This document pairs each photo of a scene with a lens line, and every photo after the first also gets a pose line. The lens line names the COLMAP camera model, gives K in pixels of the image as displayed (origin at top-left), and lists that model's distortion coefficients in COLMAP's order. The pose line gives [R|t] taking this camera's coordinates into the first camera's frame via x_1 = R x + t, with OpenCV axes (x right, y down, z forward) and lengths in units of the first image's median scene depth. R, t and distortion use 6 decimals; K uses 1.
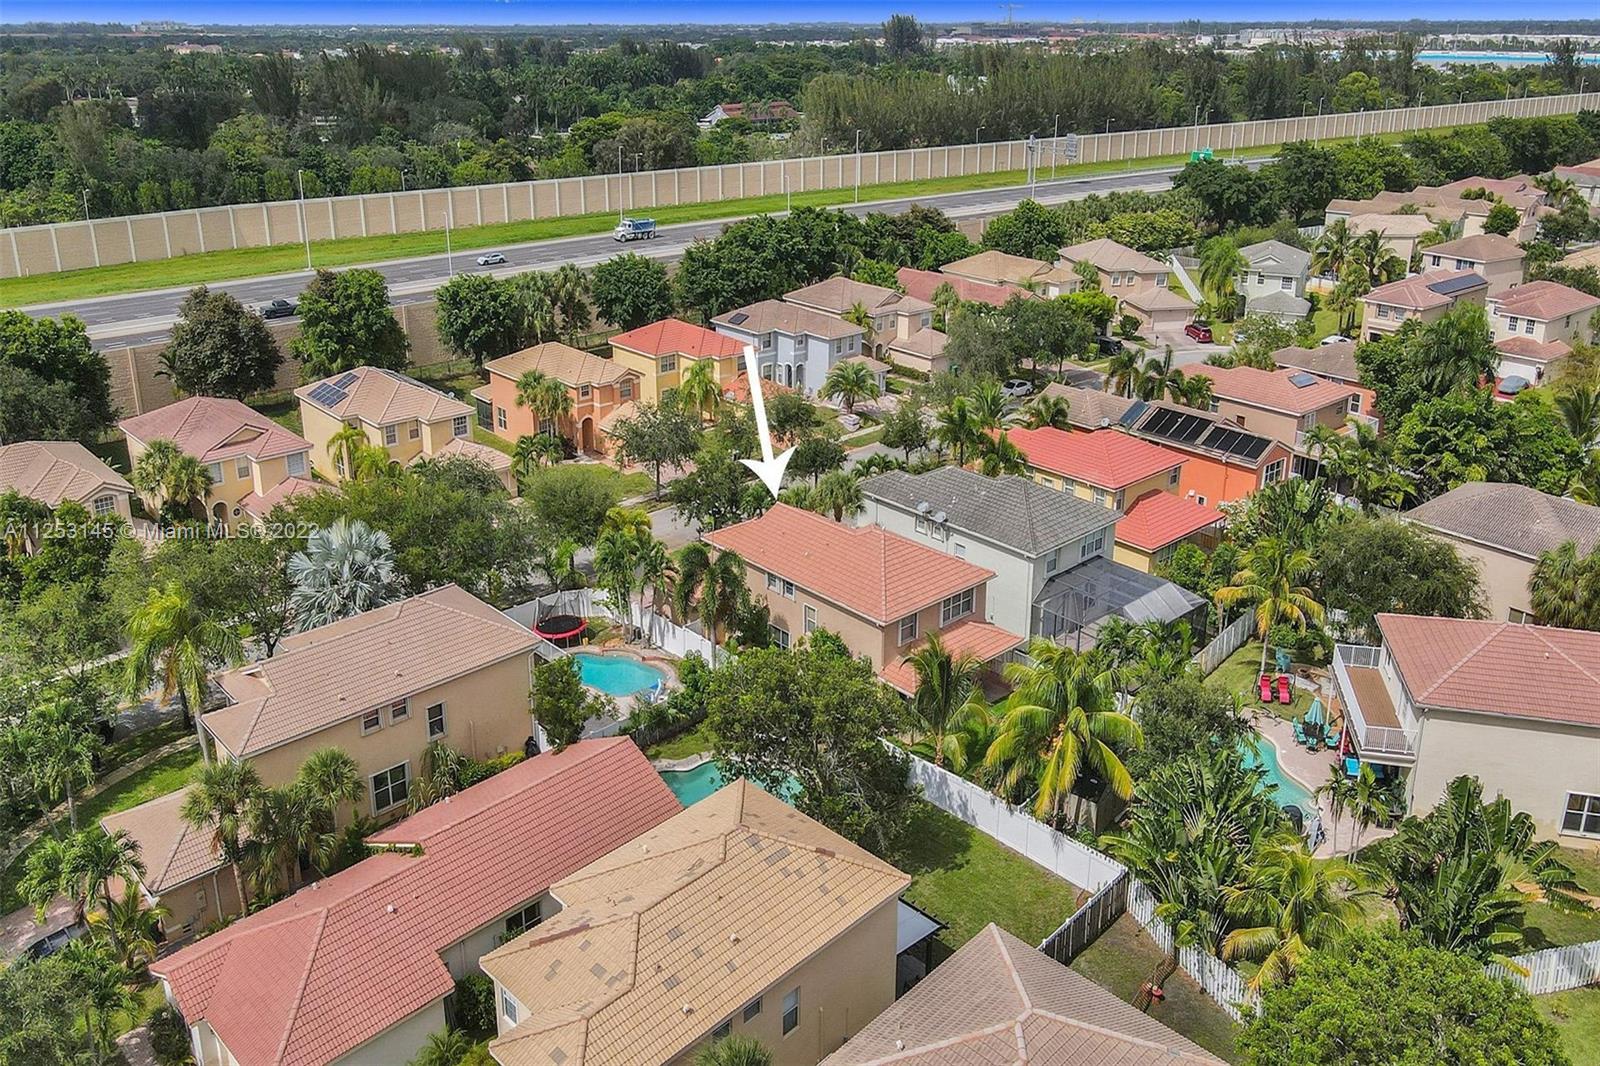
lens RADIAL K [[1143.5, 0, 807.1], [0, 1143.5, 522.6], [0, 0, 1]] dist [-0.008170, 0.016035]
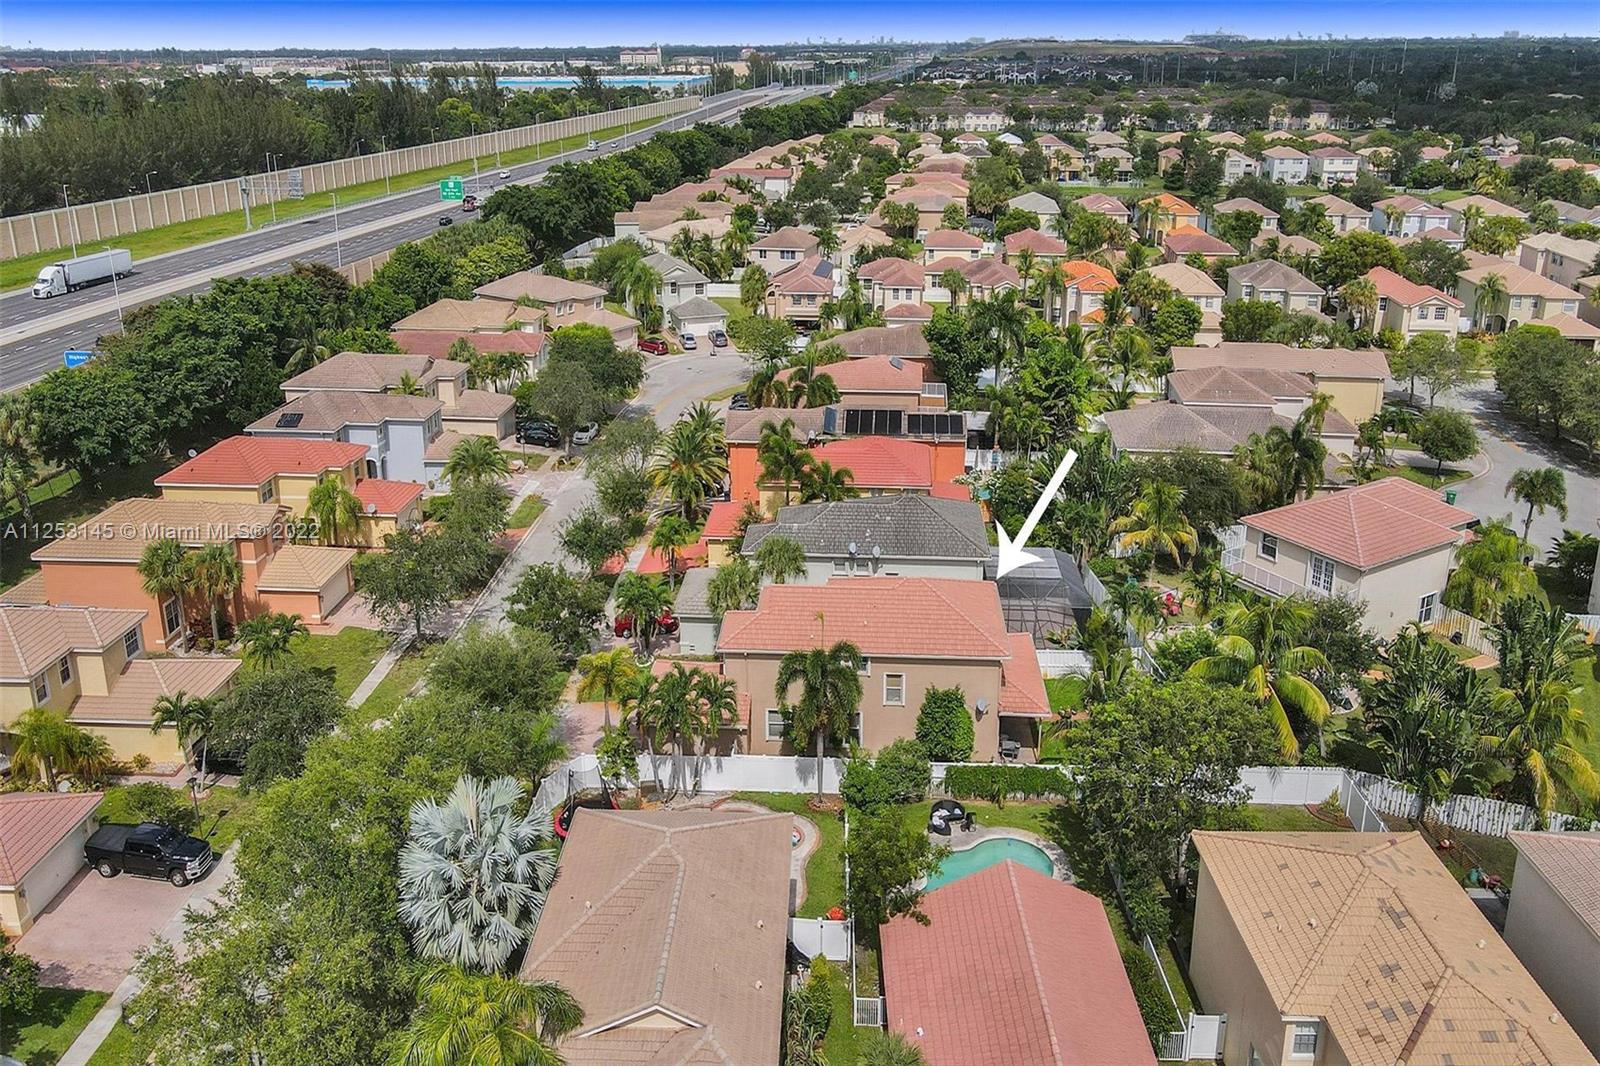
lens RADIAL K [[1143.5, 0, 801.6], [0, 1143.5, 545.7], [0, 0, 1]] dist [-0.008170, 0.016035]
pose [[0.729938, -0.275566, 0.625503, -0.218409], [0.278287, 0.955661, 0.096267, -0.049441], [-0.624297, 0.103801, 0.774260, 0.118099]]
